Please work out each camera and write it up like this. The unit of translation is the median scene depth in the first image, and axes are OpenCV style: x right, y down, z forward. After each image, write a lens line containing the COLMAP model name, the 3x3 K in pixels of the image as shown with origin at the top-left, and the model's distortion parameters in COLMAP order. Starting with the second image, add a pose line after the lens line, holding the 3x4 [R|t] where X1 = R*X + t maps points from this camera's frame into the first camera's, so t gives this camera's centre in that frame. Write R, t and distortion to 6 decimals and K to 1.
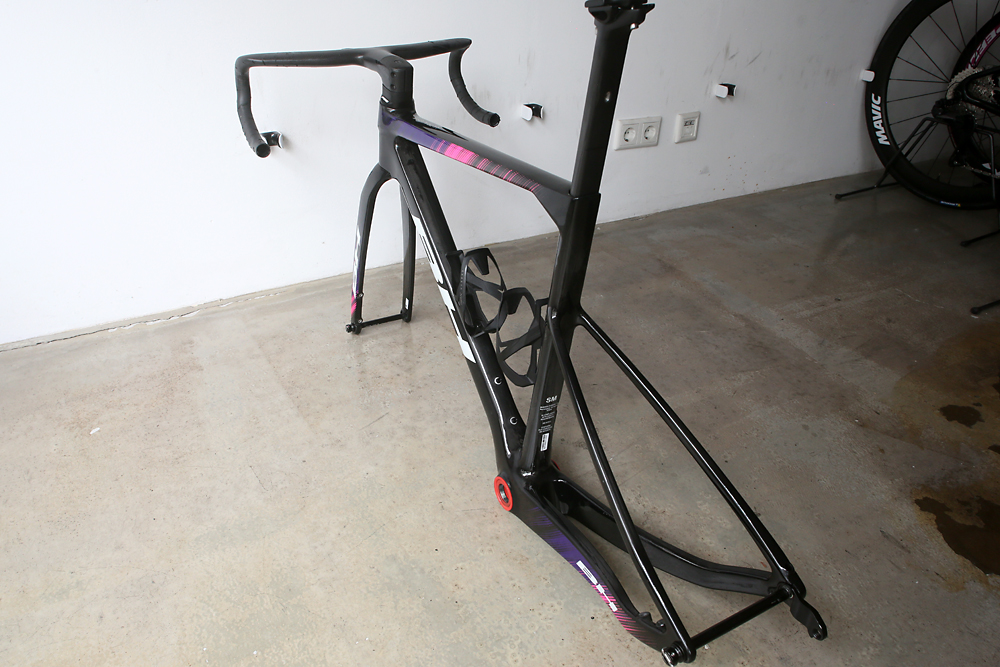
lens RADIAL K [[754.4, 0, 461.4], [0, 754.4, 330.3], [0, 0, 1]] dist [-0.063657, 0.043598]
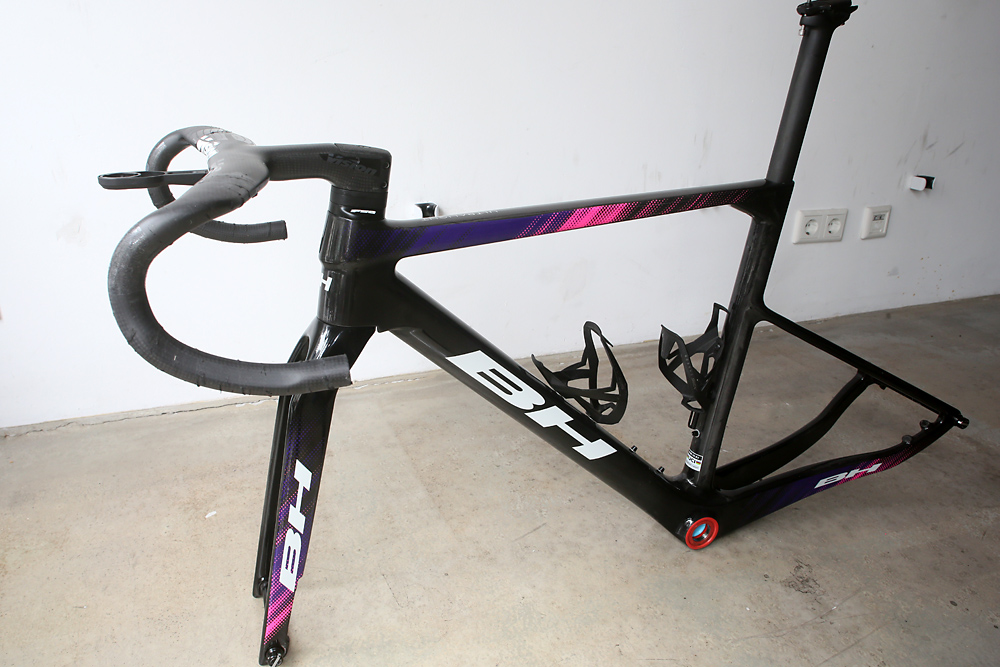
lens RADIAL K [[754.4, 0, 459.3], [0, 754.4, 320.8], [0, 0, 1]] dist [-0.063657, 0.043598]
pose [[0.987181, 0.048671, -0.152000, -0.077076], [-0.071795, 0.985991, -0.150558, 0.020211], [0.142543, 0.159541, 0.976846, 0.138235]]
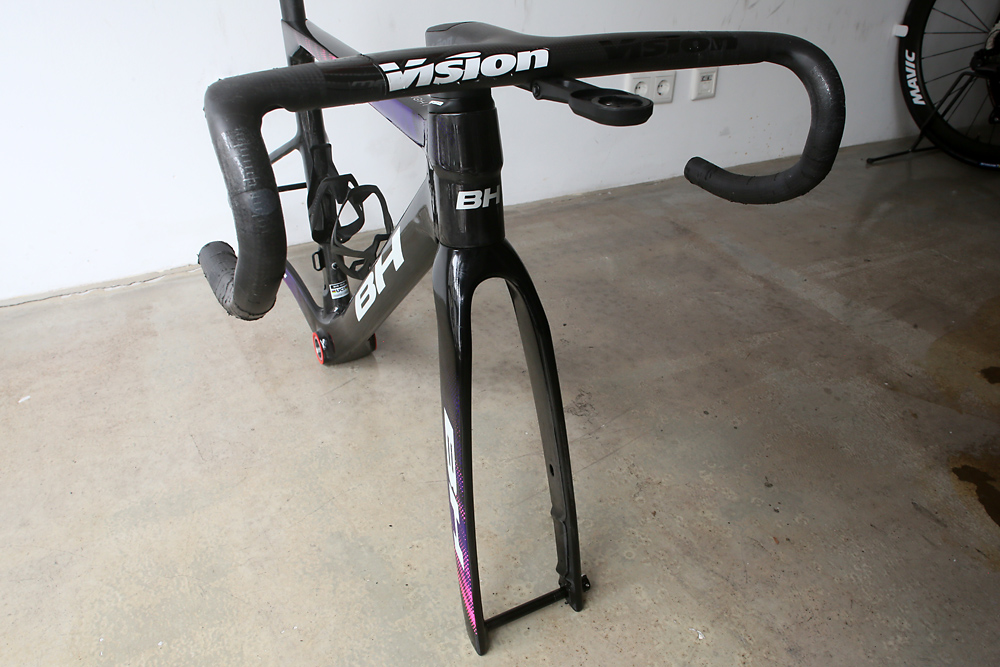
lens RADIAL K [[754.4, 0, 494.3], [0, 754.4, 337.7], [0, 0, 1]] dist [-0.063657, 0.043598]
pose [[0.999938, -0.007938, -0.007793, 0.075172], [0.007983, 0.999951, 0.005823, 0.059115], [0.007747, -0.005884, 0.999953, 0.115604]]
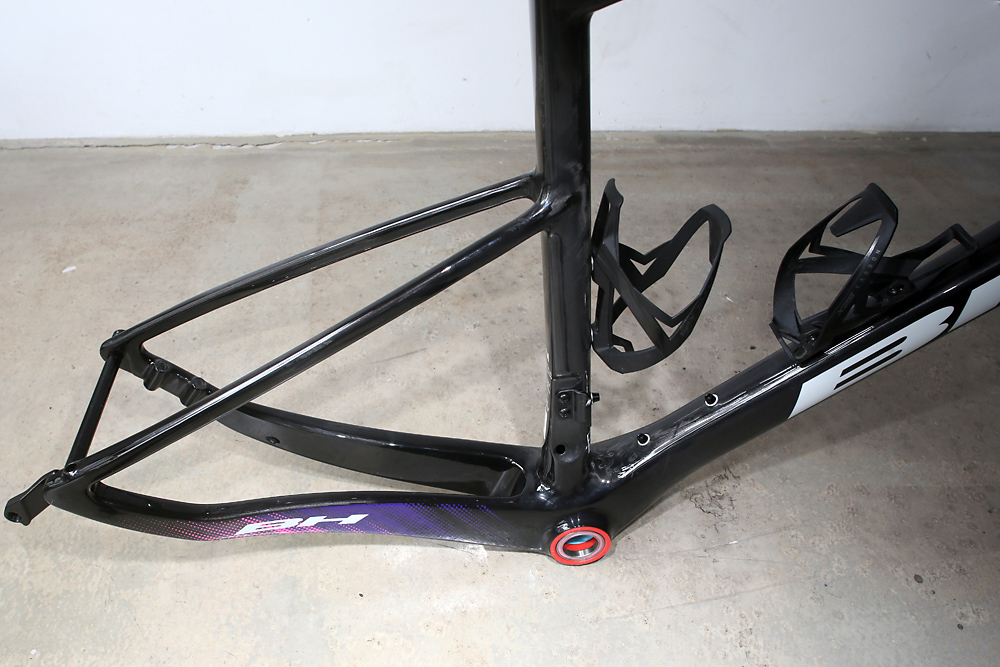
lens RADIAL K [[823.2, 0, 406.3], [0, 823.2, 370.9], [0, 0, 1]] dist [-0.063542, 0.042679]
pose [[0.891451, 0.286088, -0.351380, 0.147805], [-0.209521, 0.947850, 0.240169, -0.041971], [0.401765, -0.140477, 0.904904, 0.345182]]
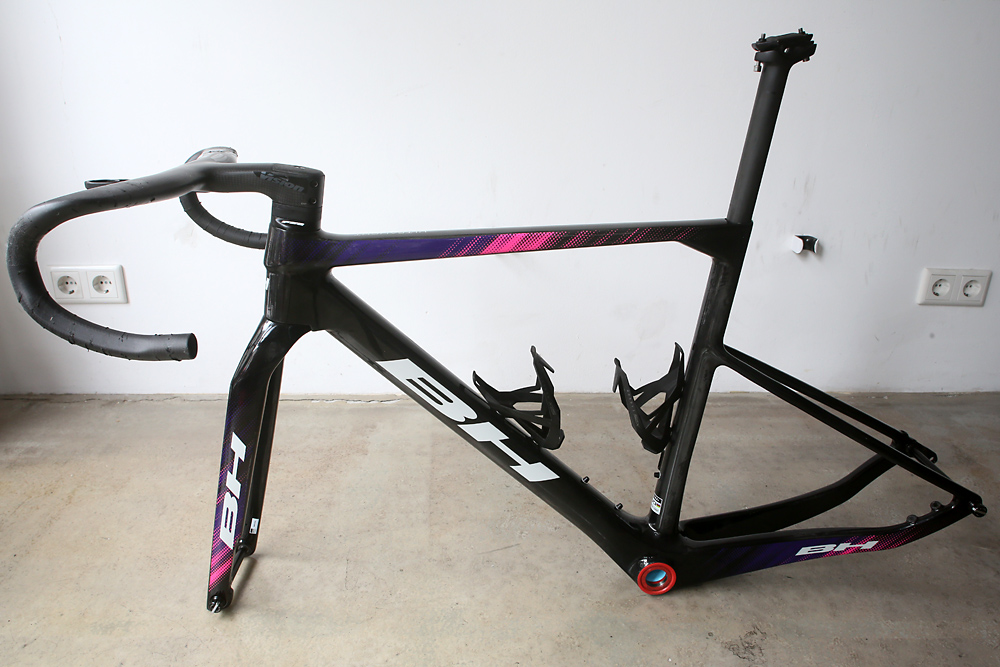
lens RADIAL K [[754.4, 0, 487.0], [0, 754.4, 343.8], [0, 0, 1]] dist [-0.063657, 0.043598]
pose [[0.898163, 0.144171, -0.415353, 0.195455], [-0.215491, 0.967807, -0.130049, 0.007955], [0.383233, 0.206310, 0.900316, 0.170816]]
